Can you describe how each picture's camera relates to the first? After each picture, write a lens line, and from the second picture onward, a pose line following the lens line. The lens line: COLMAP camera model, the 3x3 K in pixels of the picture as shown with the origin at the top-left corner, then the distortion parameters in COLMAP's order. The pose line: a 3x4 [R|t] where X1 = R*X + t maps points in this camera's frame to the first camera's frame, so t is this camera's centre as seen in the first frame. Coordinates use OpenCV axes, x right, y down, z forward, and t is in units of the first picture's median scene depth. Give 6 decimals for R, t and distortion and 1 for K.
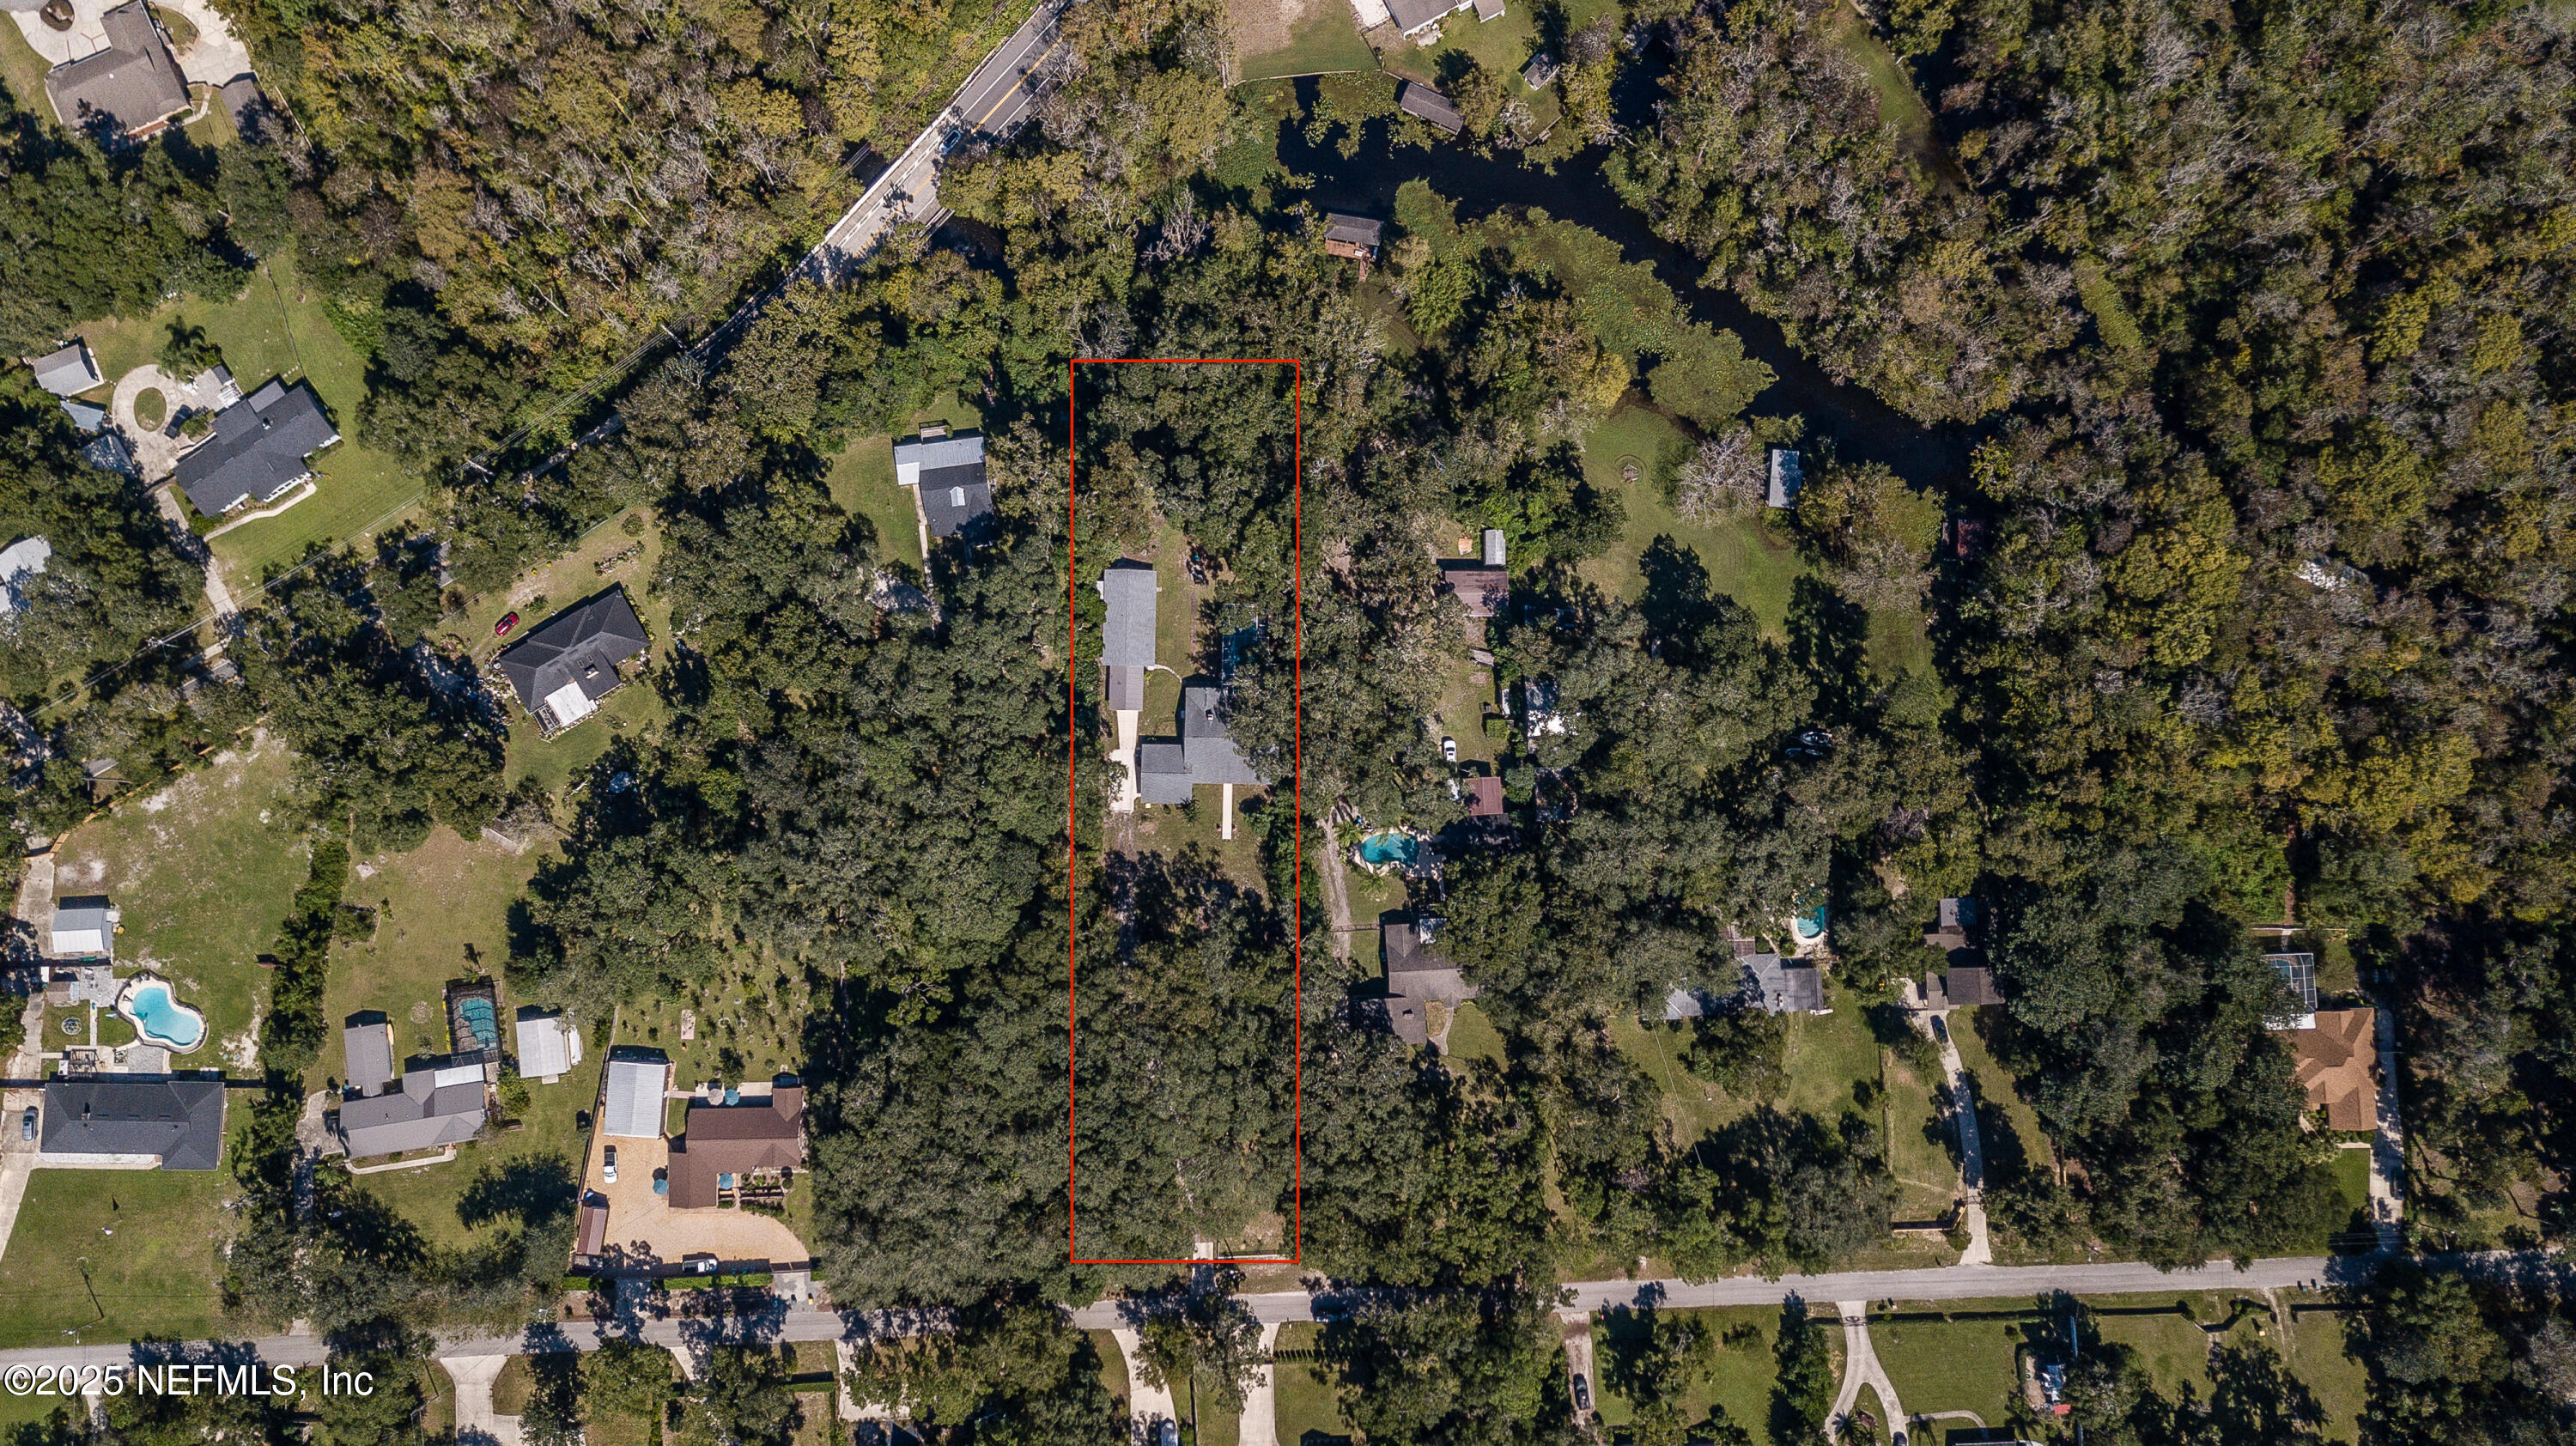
lens RADIAL K [[1980.5, 0, 1288.0], [0, 1980.5, 723.0], [0, 0, 1]] dist [0.004738, 0.037896]
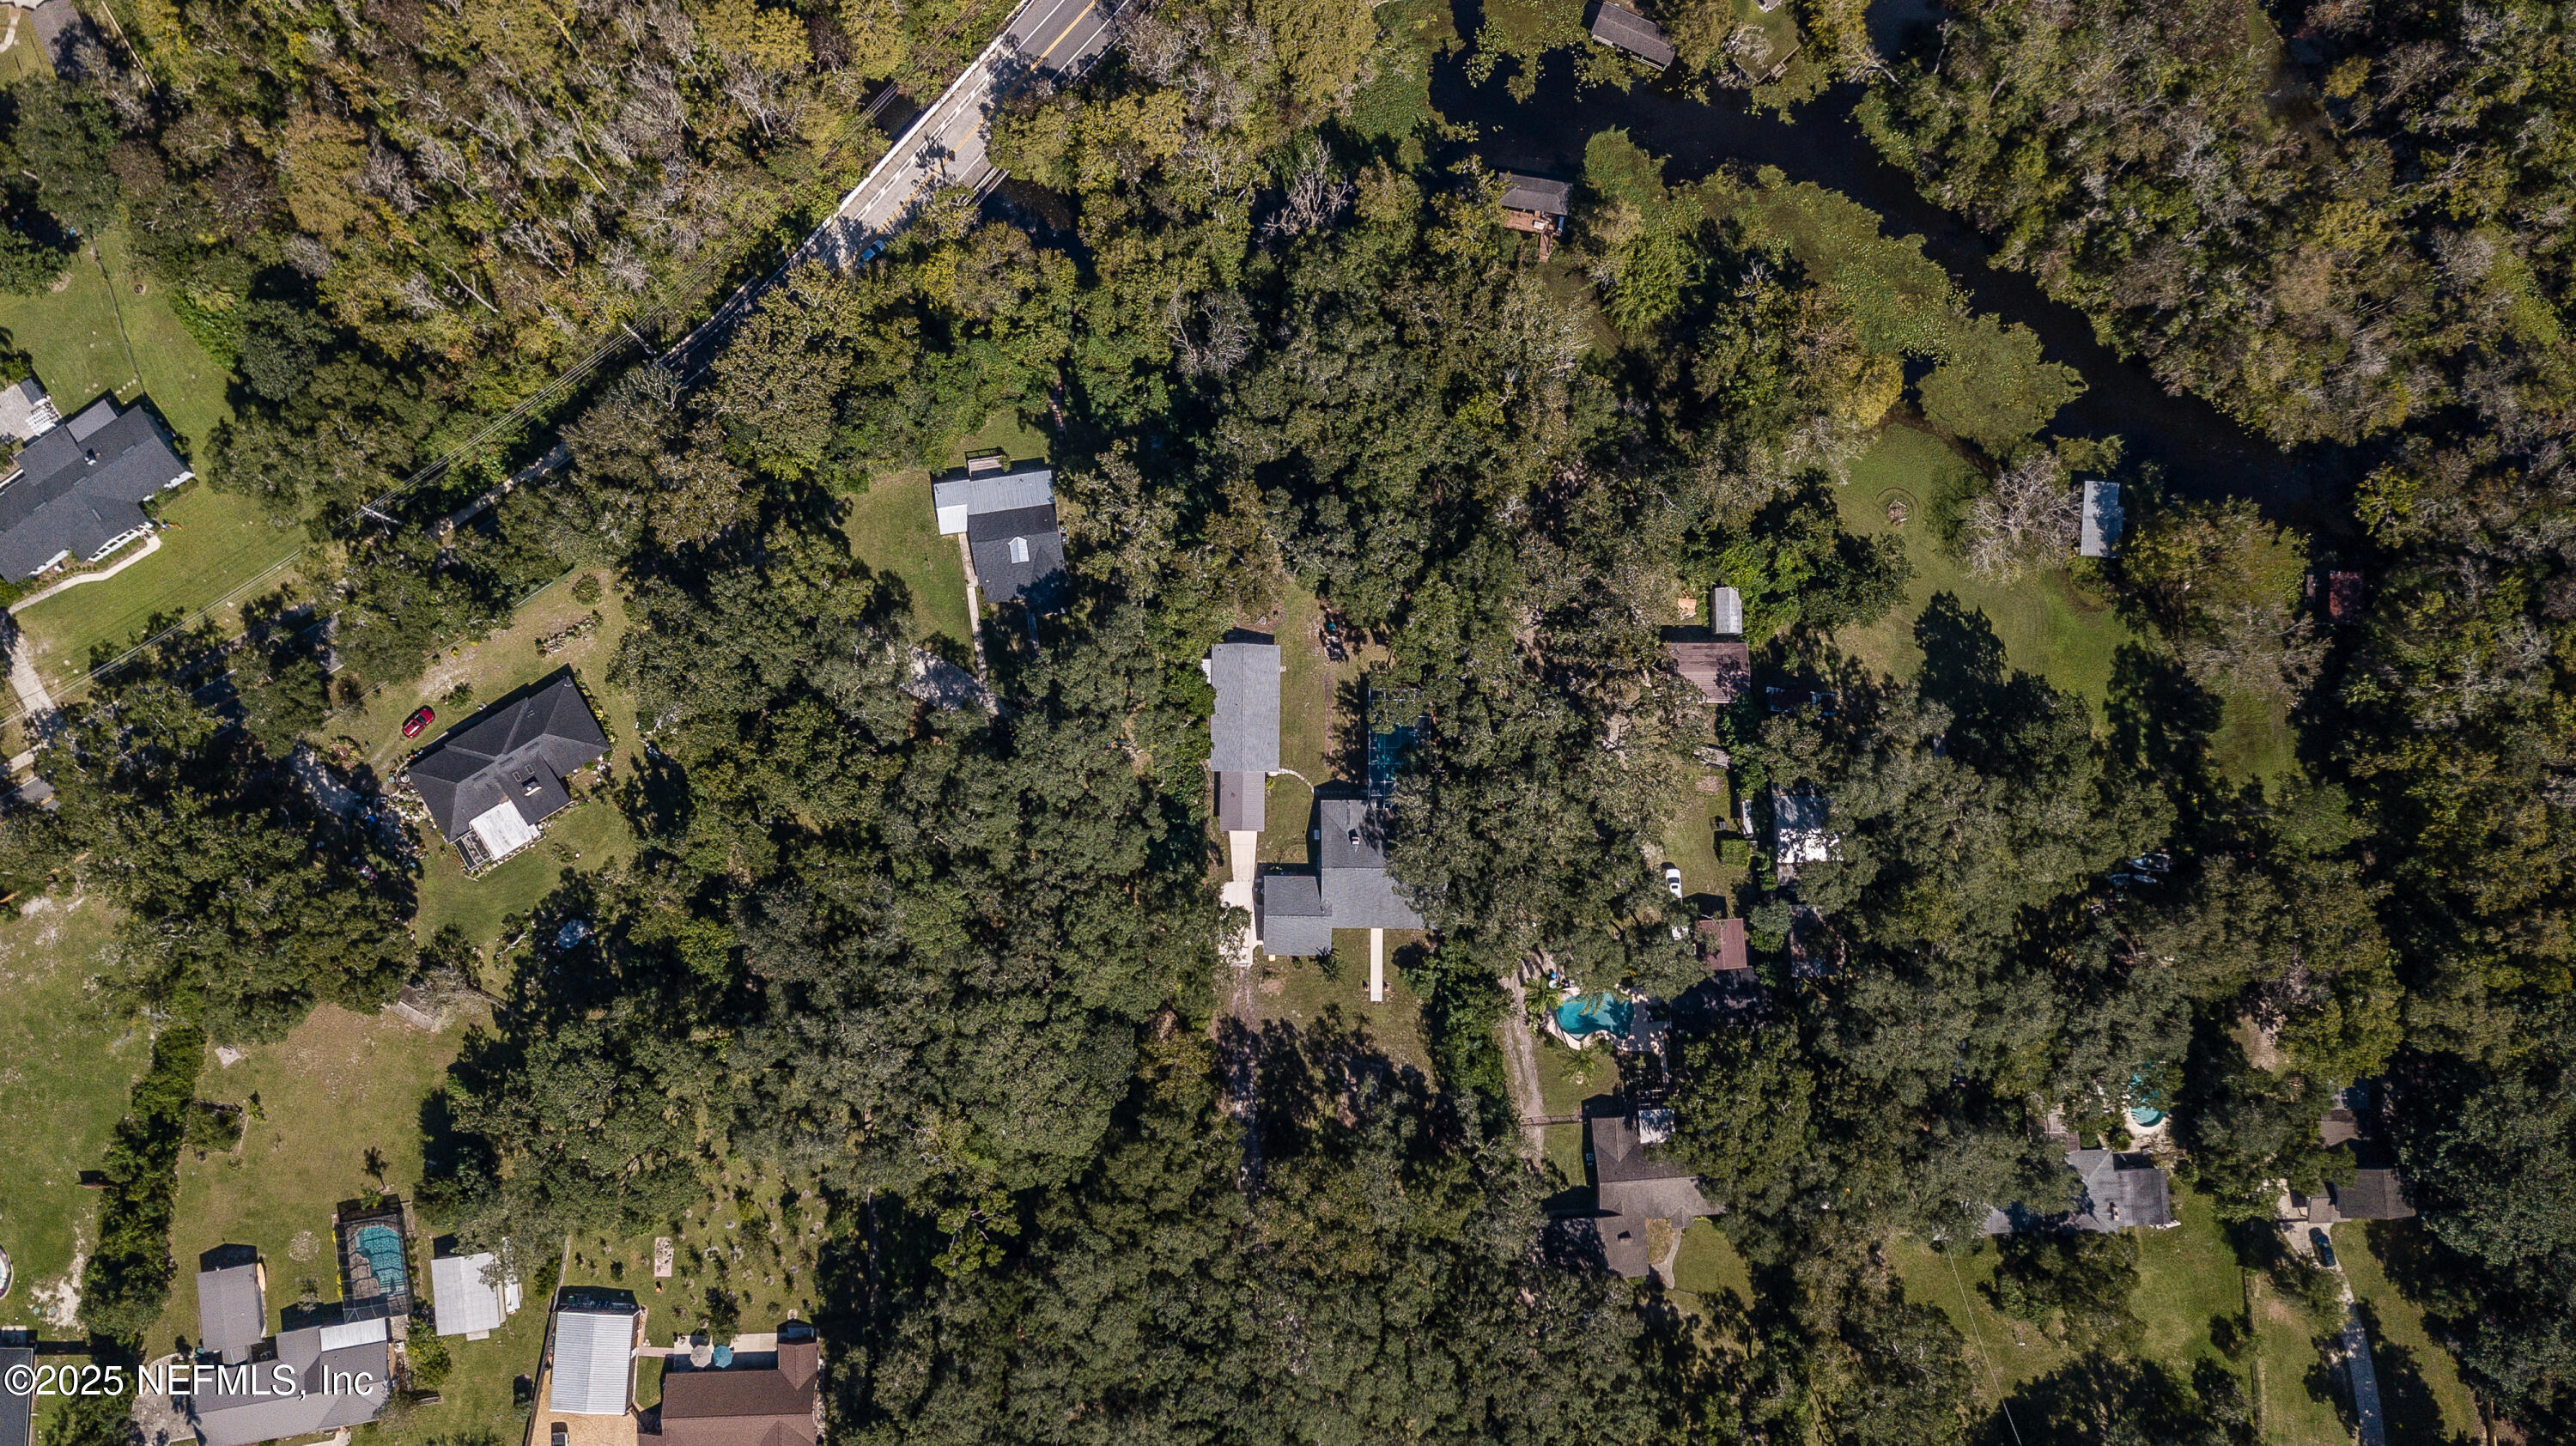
lens RADIAL K [[1980.5, 0, 1288.0], [0, 1980.5, 723.0], [0, 0, 1]] dist [0.004738, 0.037896]
pose [[0.999934, -0.005935, 0.009860, -0.072831], [0.005924, 0.999982, 0.001095, -0.049037], [-0.009866, -0.001036, 0.999951, 0.247932]]
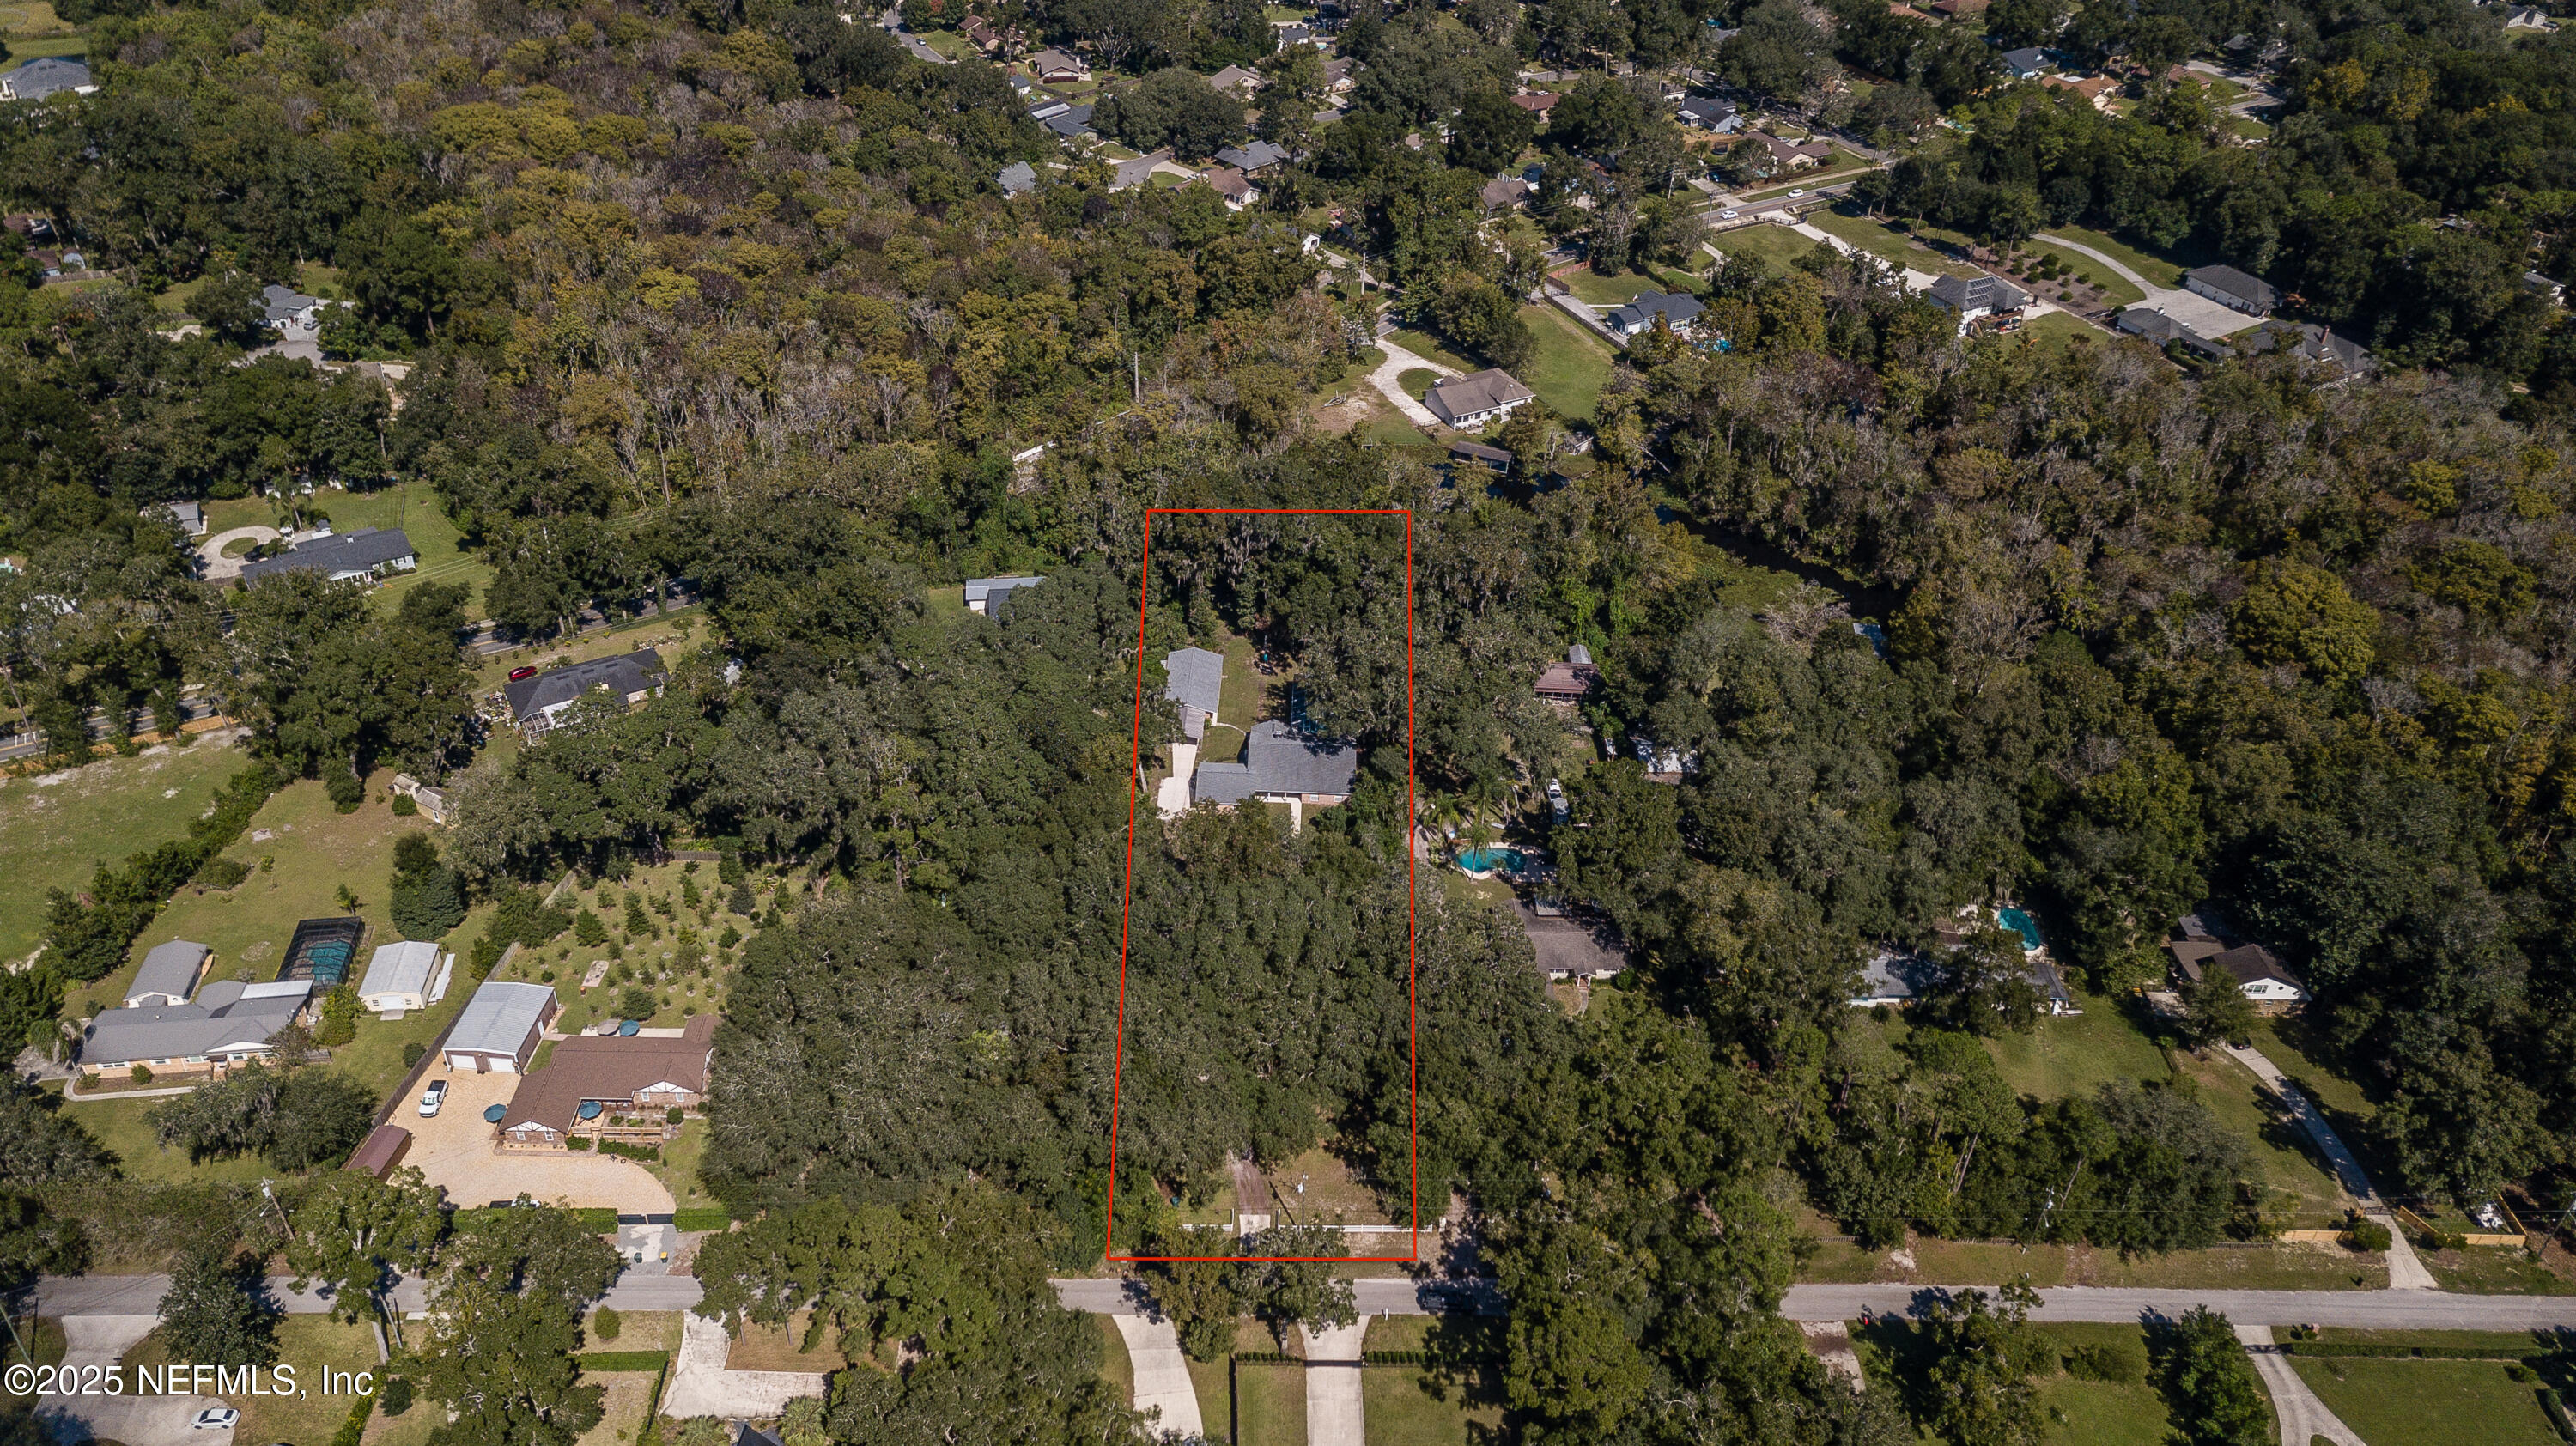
lens RADIAL K [[1980.5, 0, 1288.0], [0, 1980.5, 723.0], [0, 0, 1]] dist [0.004738, 0.037896]
pose [[0.999872, 0.012186, -0.010368, -0.026280], [-0.015719, 0.627349, -0.778580, 0.681144], [-0.002984, 0.778643, 0.627460, 0.435823]]
